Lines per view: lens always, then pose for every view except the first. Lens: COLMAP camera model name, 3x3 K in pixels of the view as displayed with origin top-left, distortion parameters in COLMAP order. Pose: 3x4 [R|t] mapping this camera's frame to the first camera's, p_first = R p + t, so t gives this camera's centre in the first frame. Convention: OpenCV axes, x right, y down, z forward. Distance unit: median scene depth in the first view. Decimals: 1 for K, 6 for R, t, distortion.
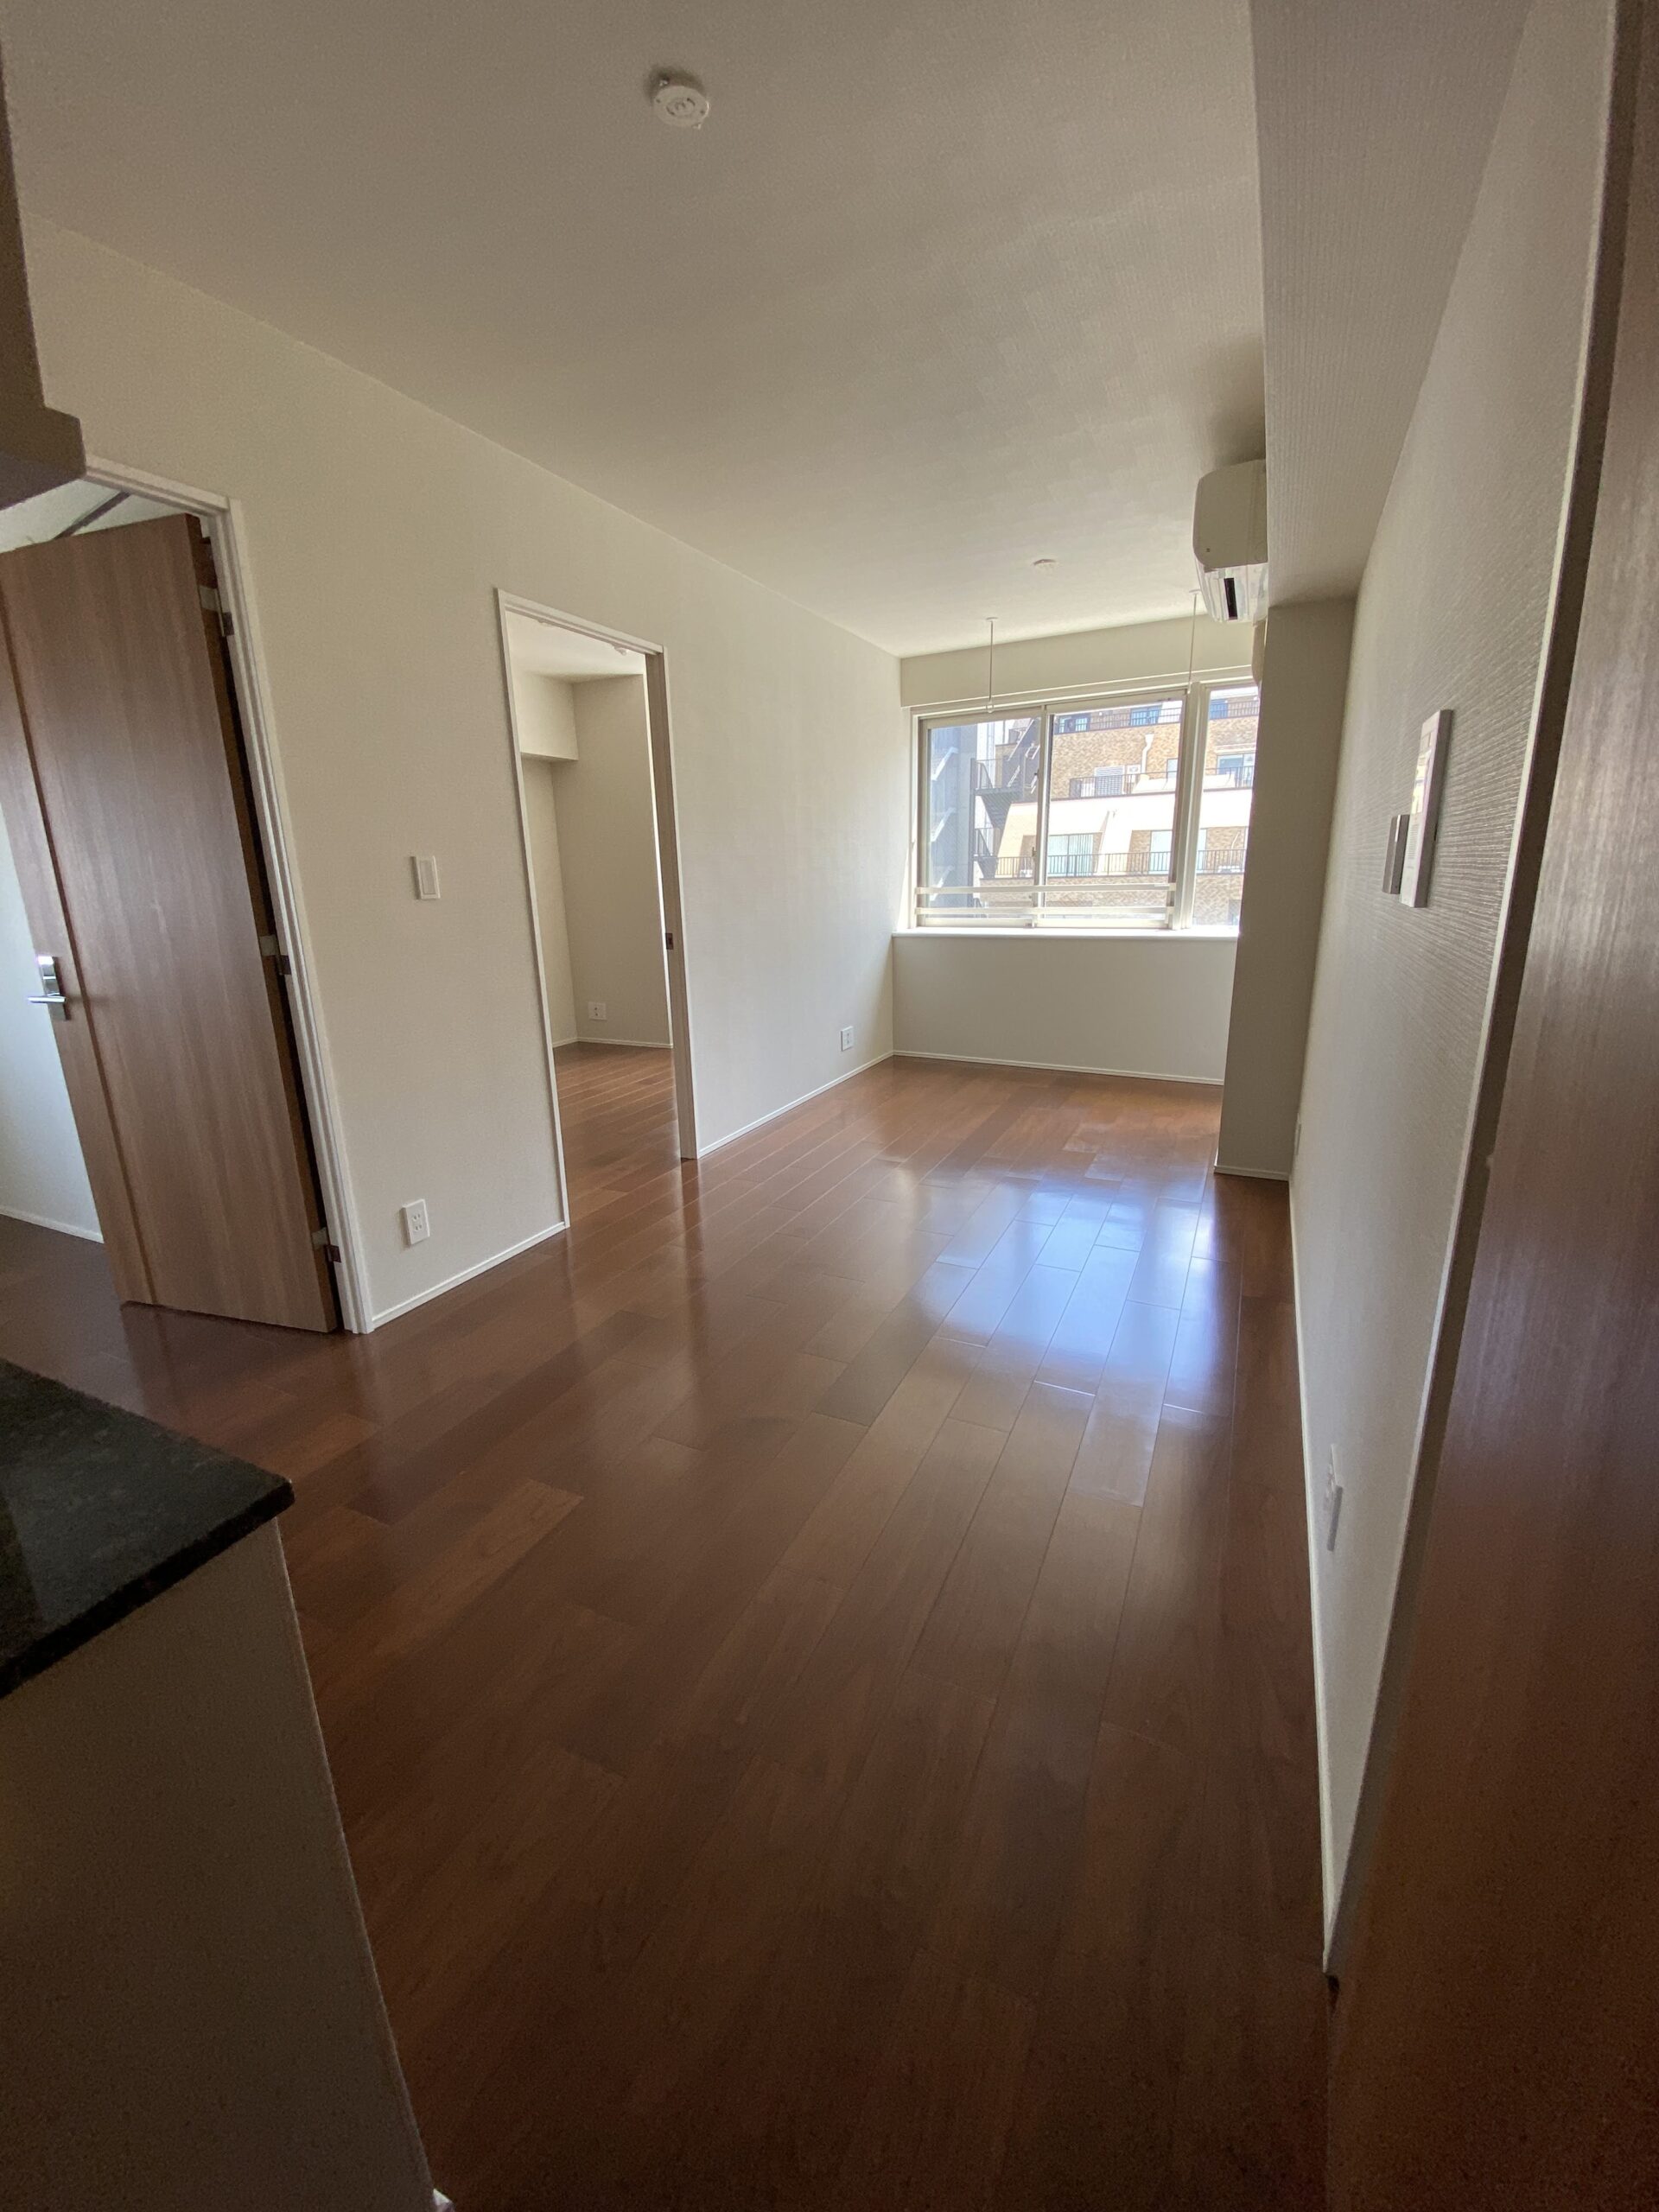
lens RADIAL K [[885.3, 0, 813.8], [0, 885.3, 1103.8], [0, 0, 1]] dist [0.002115, -0.001274]
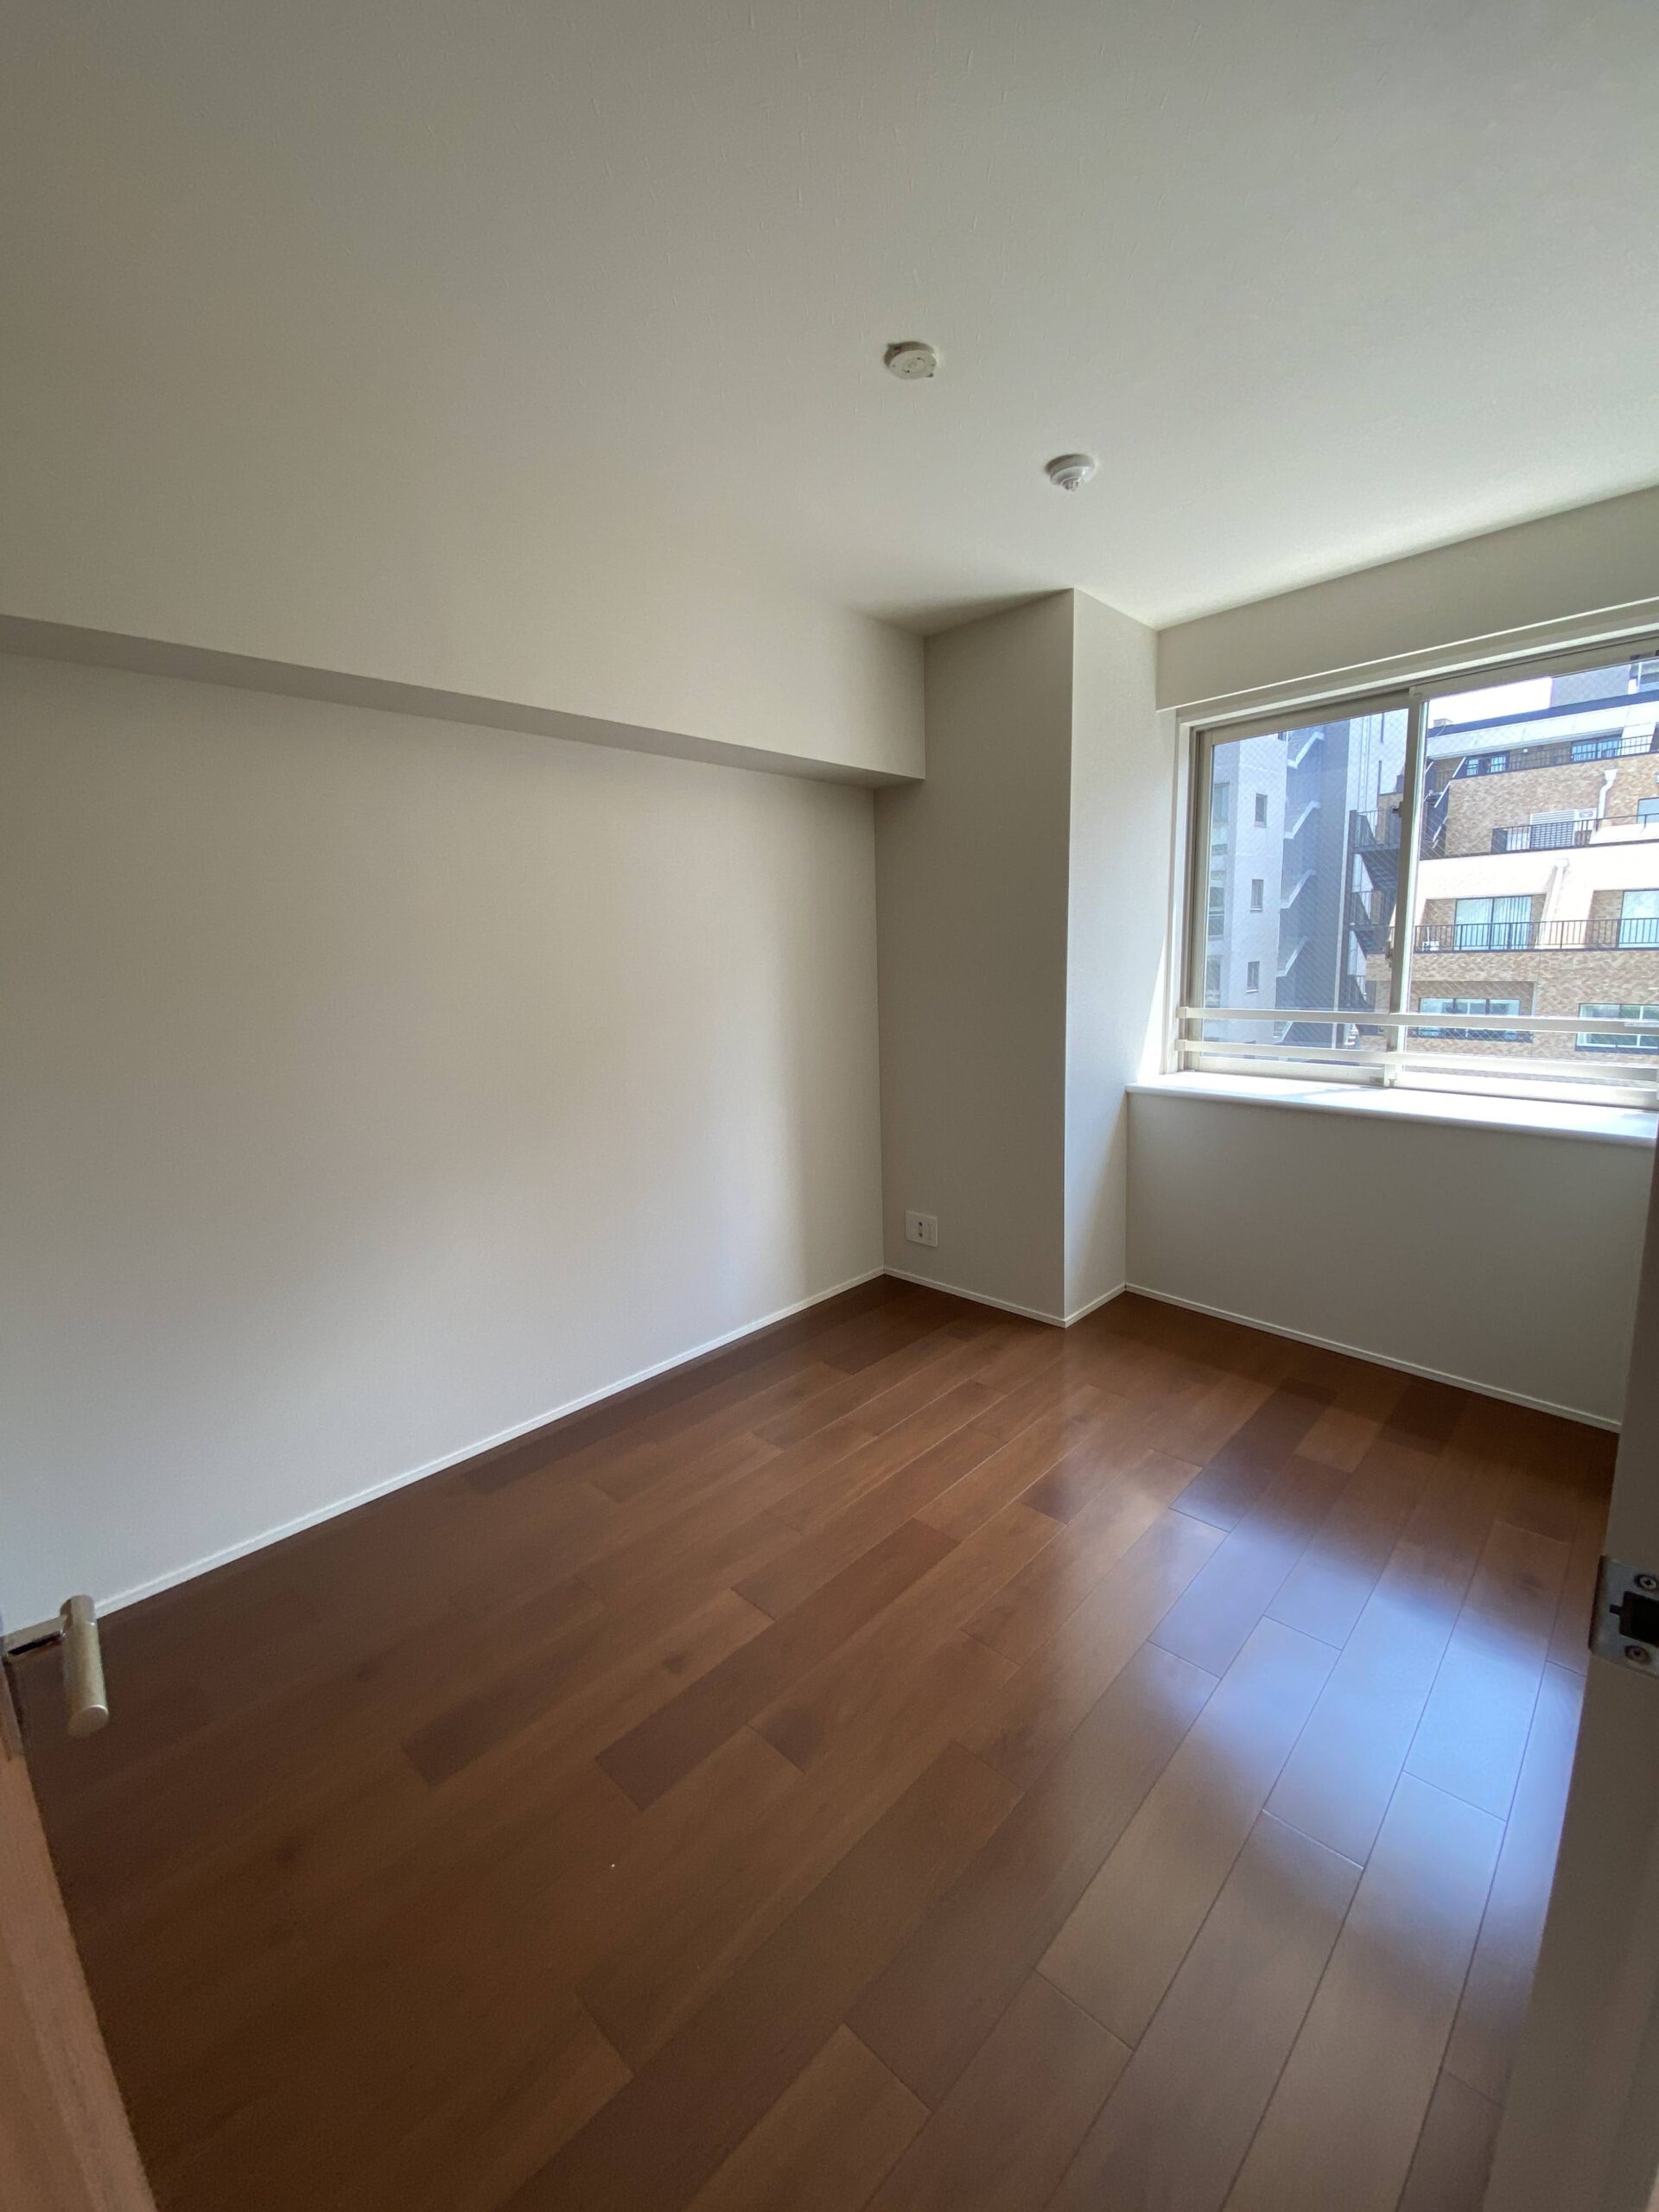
lens RADIAL K [[885.3, 0, 828.3], [0, 885.3, 1103.5], [0, 0, 1]] dist [0.002115, -0.001274]
pose [[0.952375, 0.048787, -0.301003, -0.245265], [-0.071587, 0.995302, -0.065181, -0.249537], [0.296409, 0.083624, 0.951393, 0.800124]]
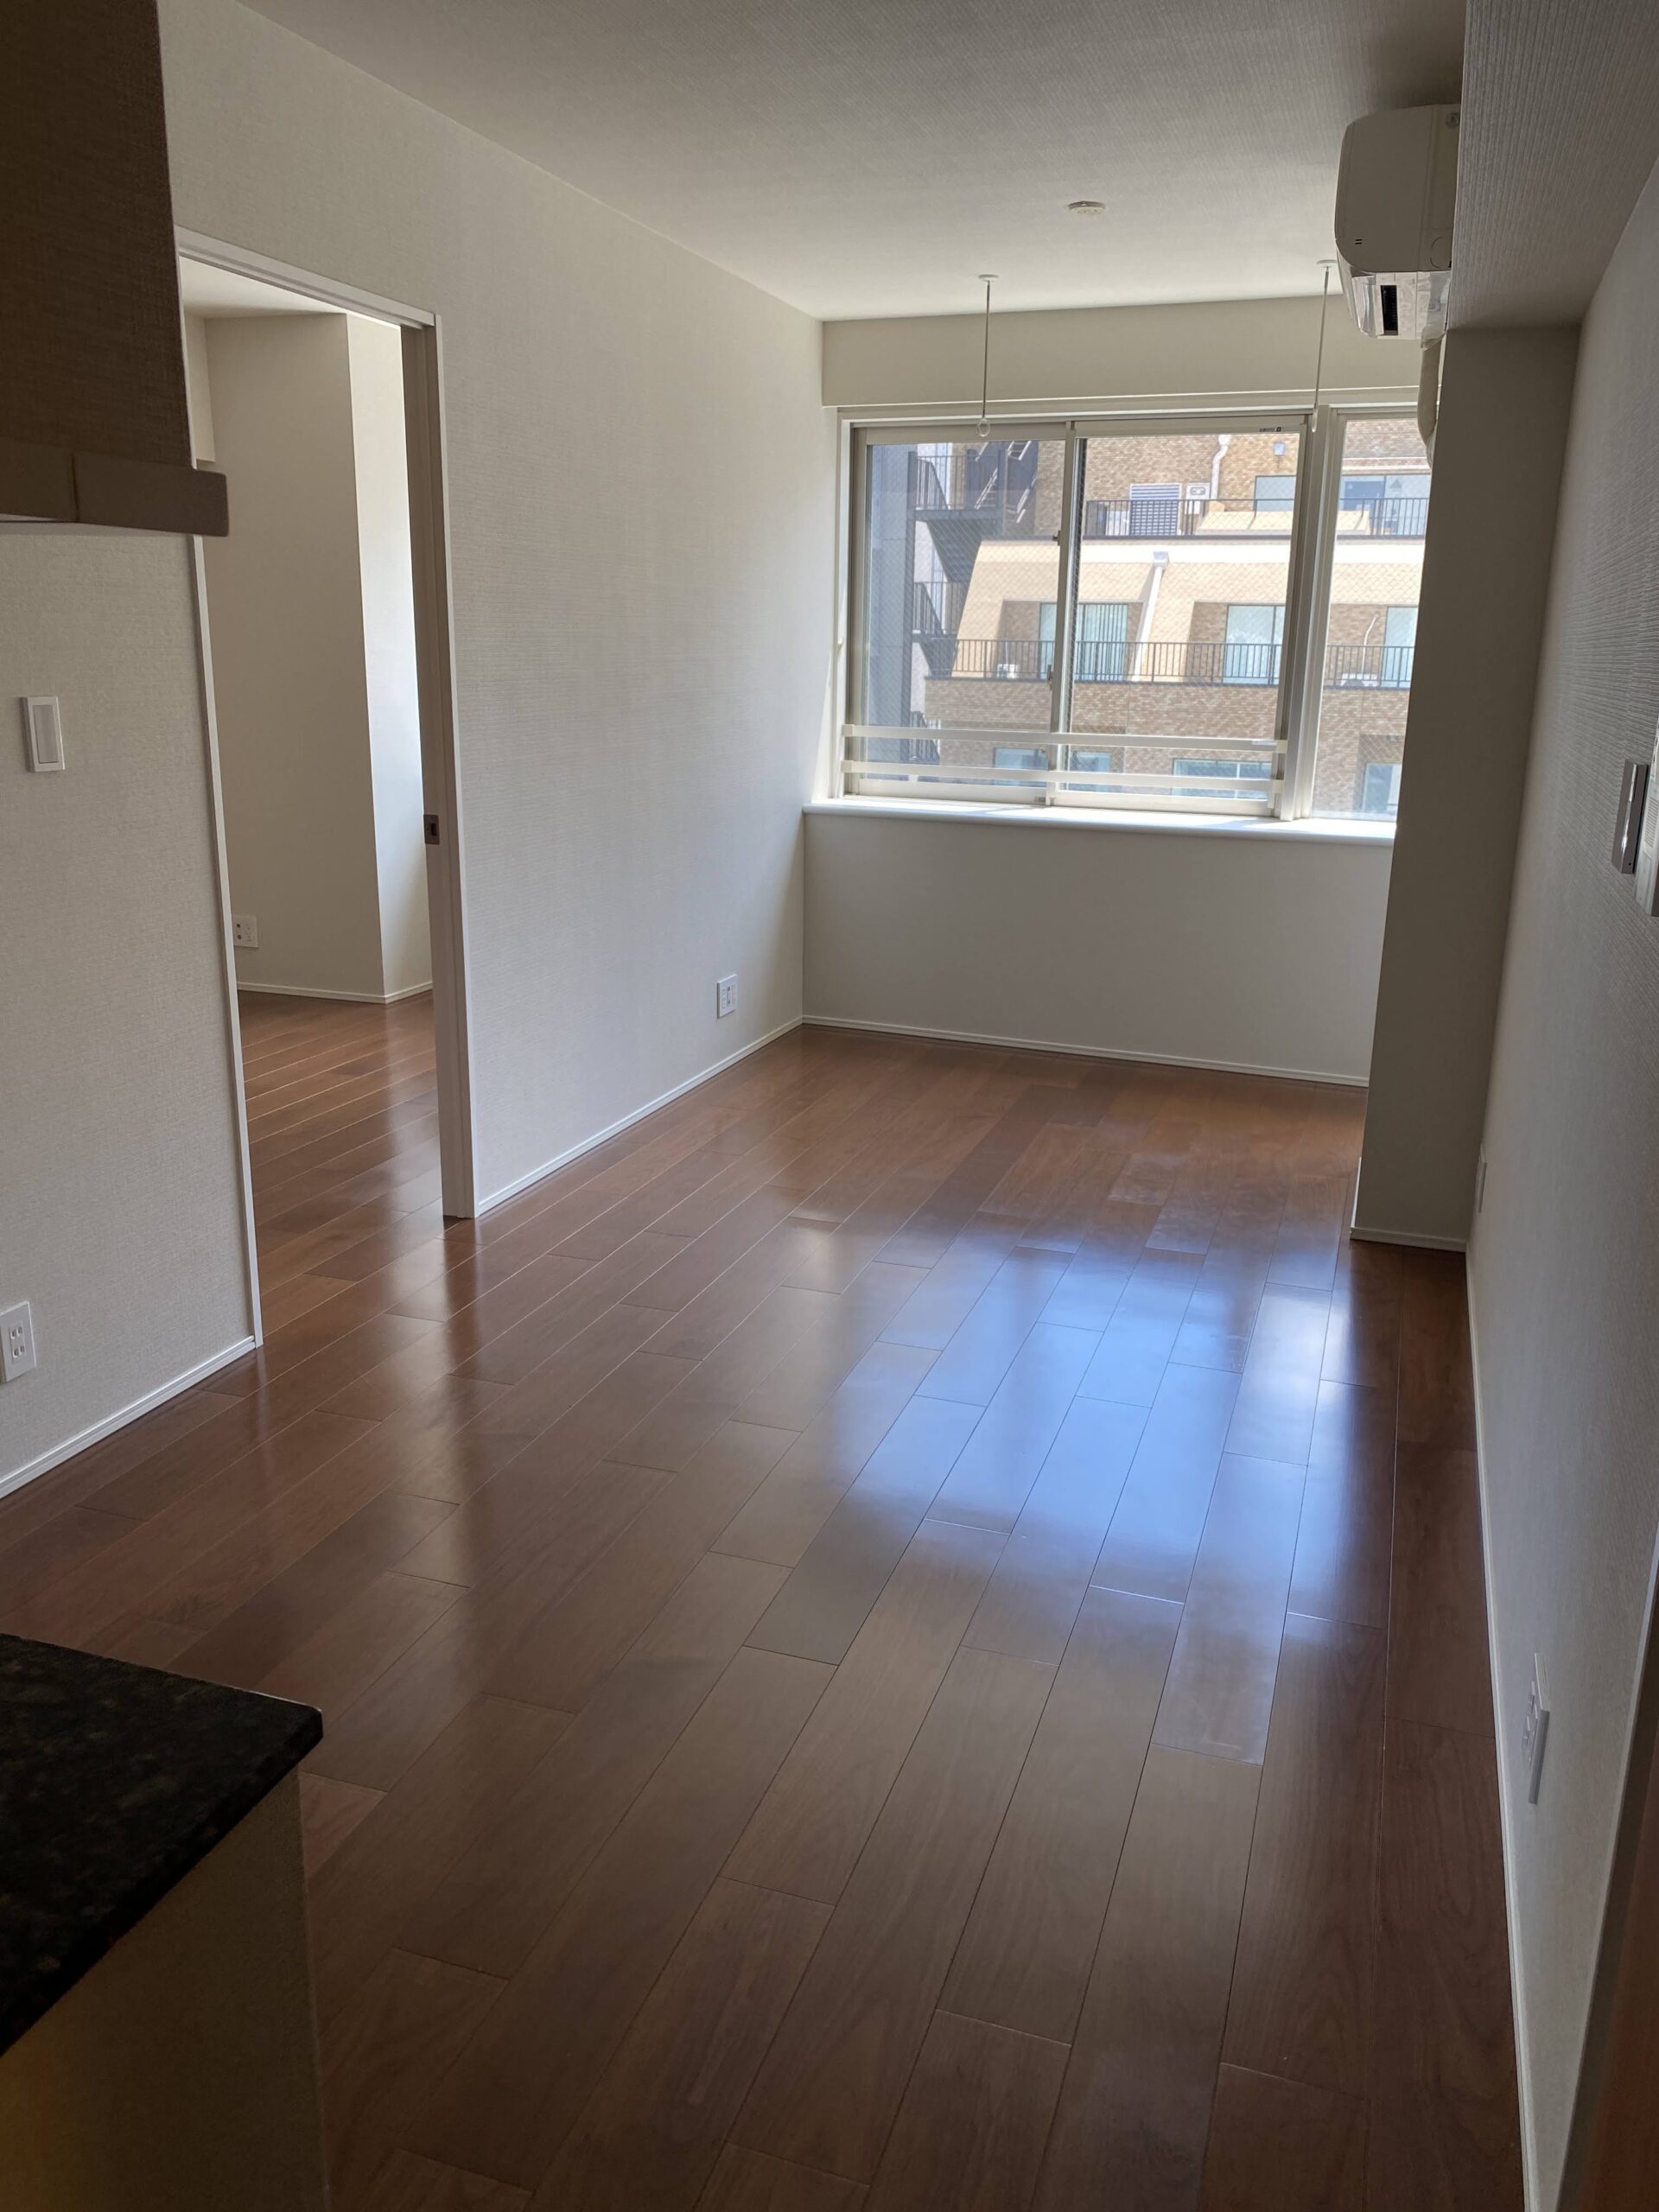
lens RADIAL K [[1682.1, 0, 825.6], [0, 1682.1, 1109.3], [0, 0, 1]] dist [-0.026495, 0.045007]
pose [[0.991131, 0.004762, 0.132801, -0.053367], [-0.006270, 0.999921, 0.010939, -0.019580], [-0.132739, -0.011674, 0.991082, -0.083445]]
